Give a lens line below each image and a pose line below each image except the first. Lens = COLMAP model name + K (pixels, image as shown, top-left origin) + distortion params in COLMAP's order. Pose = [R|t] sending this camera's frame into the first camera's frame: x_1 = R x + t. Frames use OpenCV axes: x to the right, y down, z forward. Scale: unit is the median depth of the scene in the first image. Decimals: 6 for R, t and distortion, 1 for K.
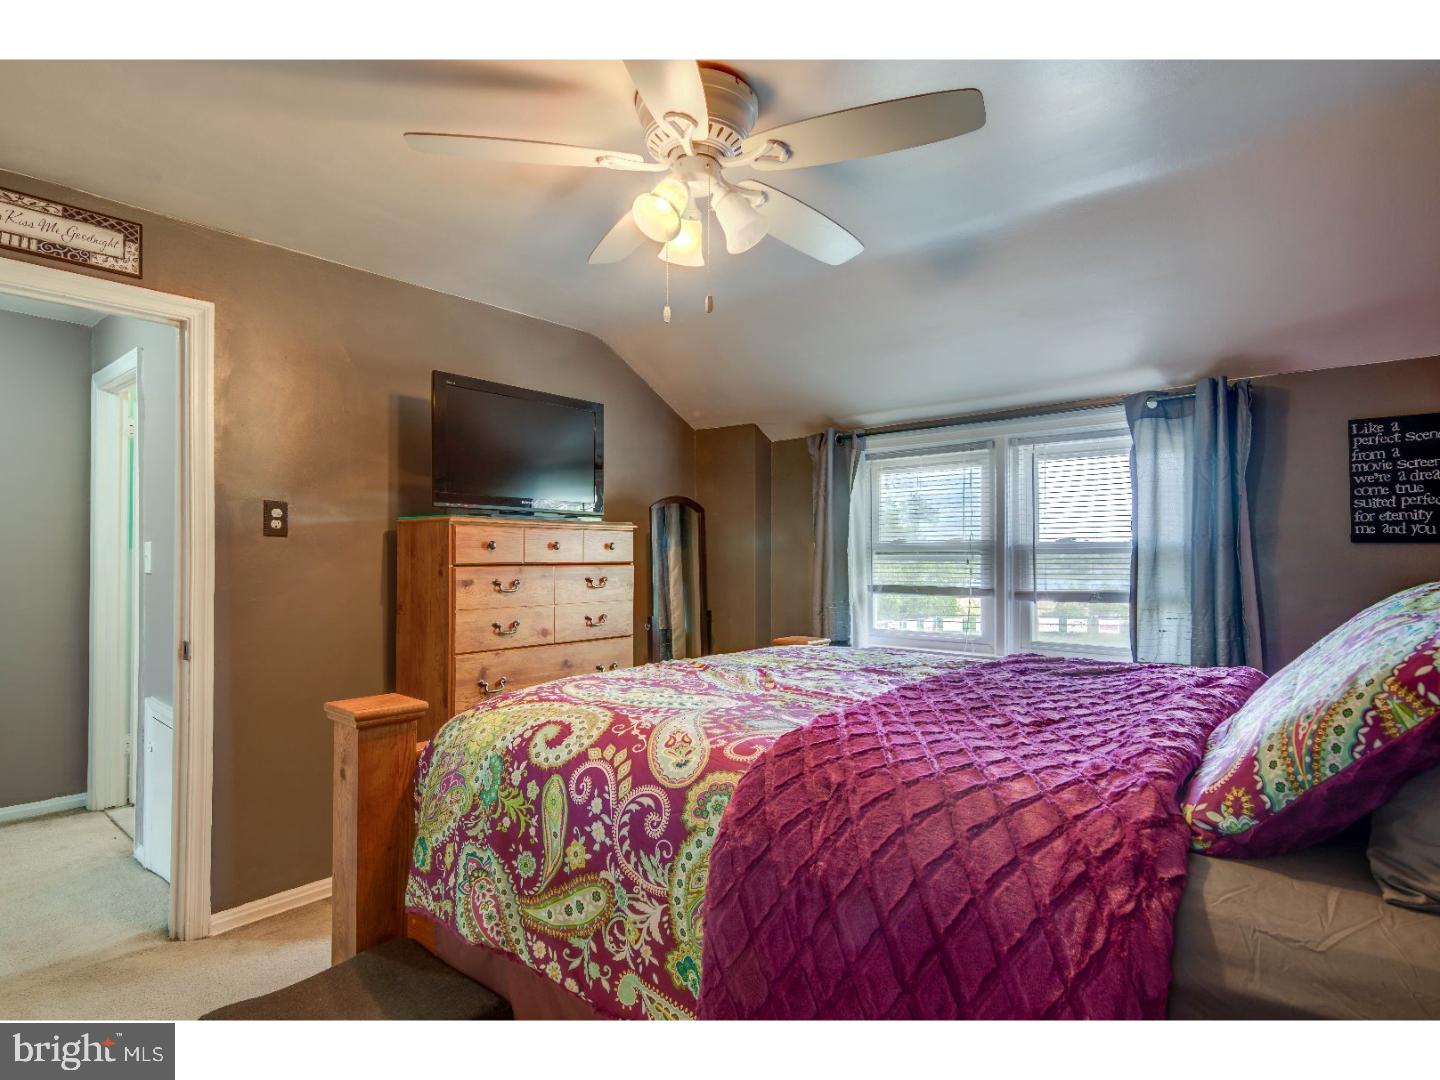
lens RADIAL K [[757.6, 0, 720.6], [0, 757.6, 544.8], [0, 0, 1]] dist [0.004270, -0.001334]
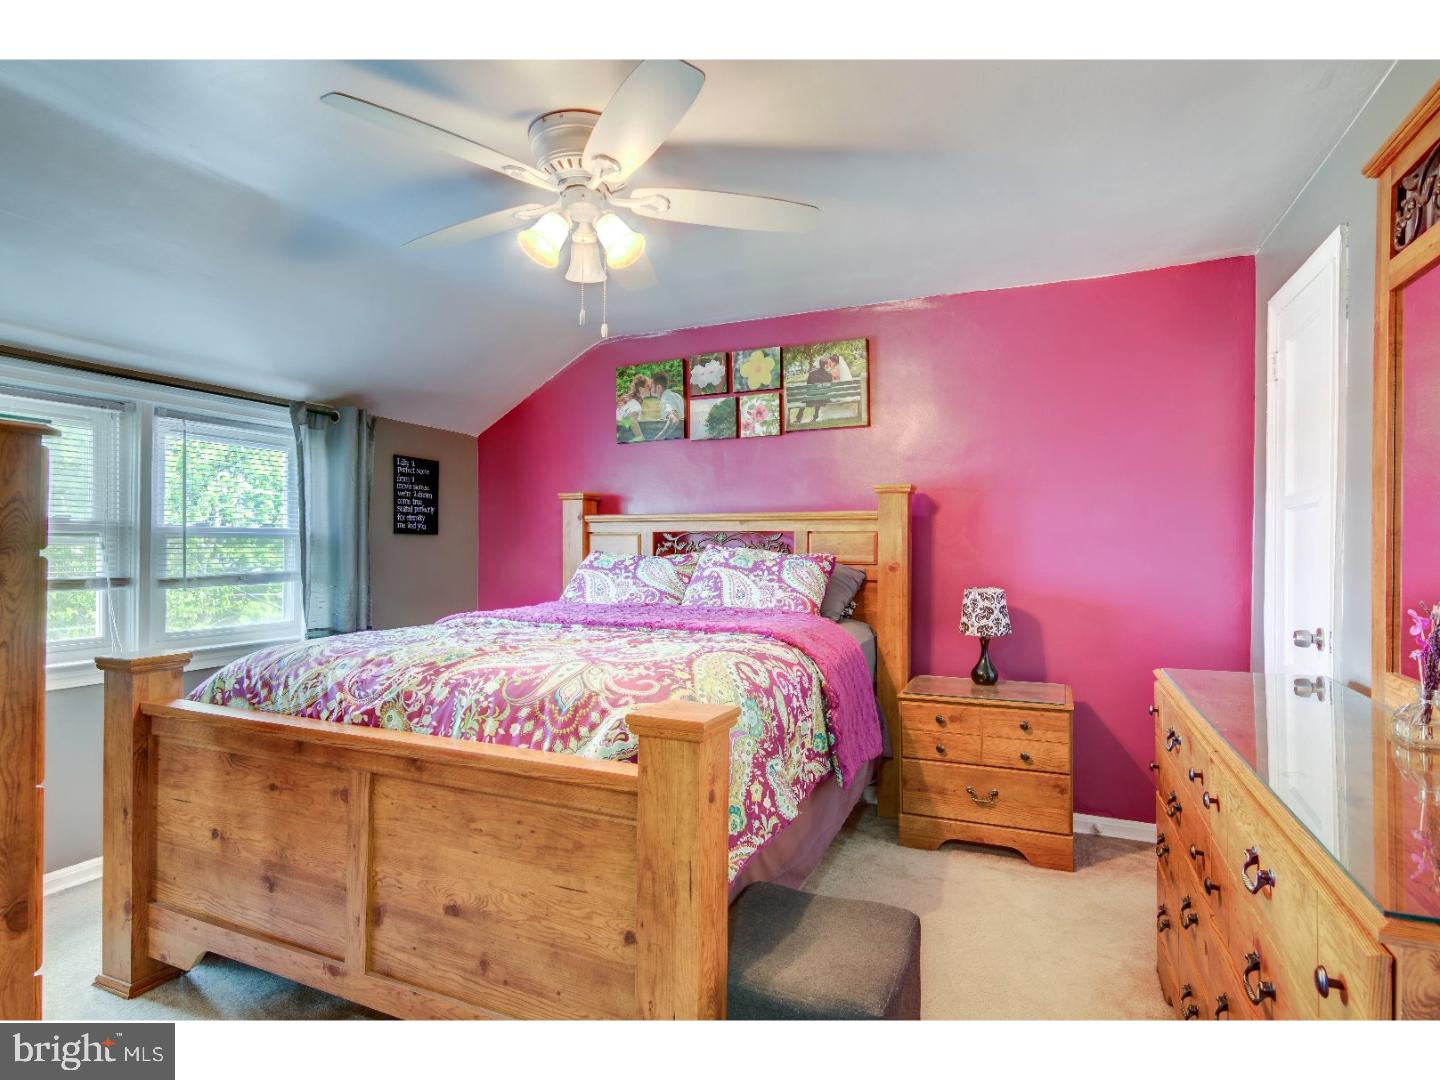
lens RADIAL K [[757.6, 0, 720.6], [0, 757.6, 544.8], [0, 0, 1]] dist [0.004270, -0.001334]
pose [[-0.283467, 0.000753, 0.958982, -0.851349], [-0.021187, 0.999751, -0.007048, 0.017470], [-0.958748, -0.022316, -0.283381, 0.797073]]
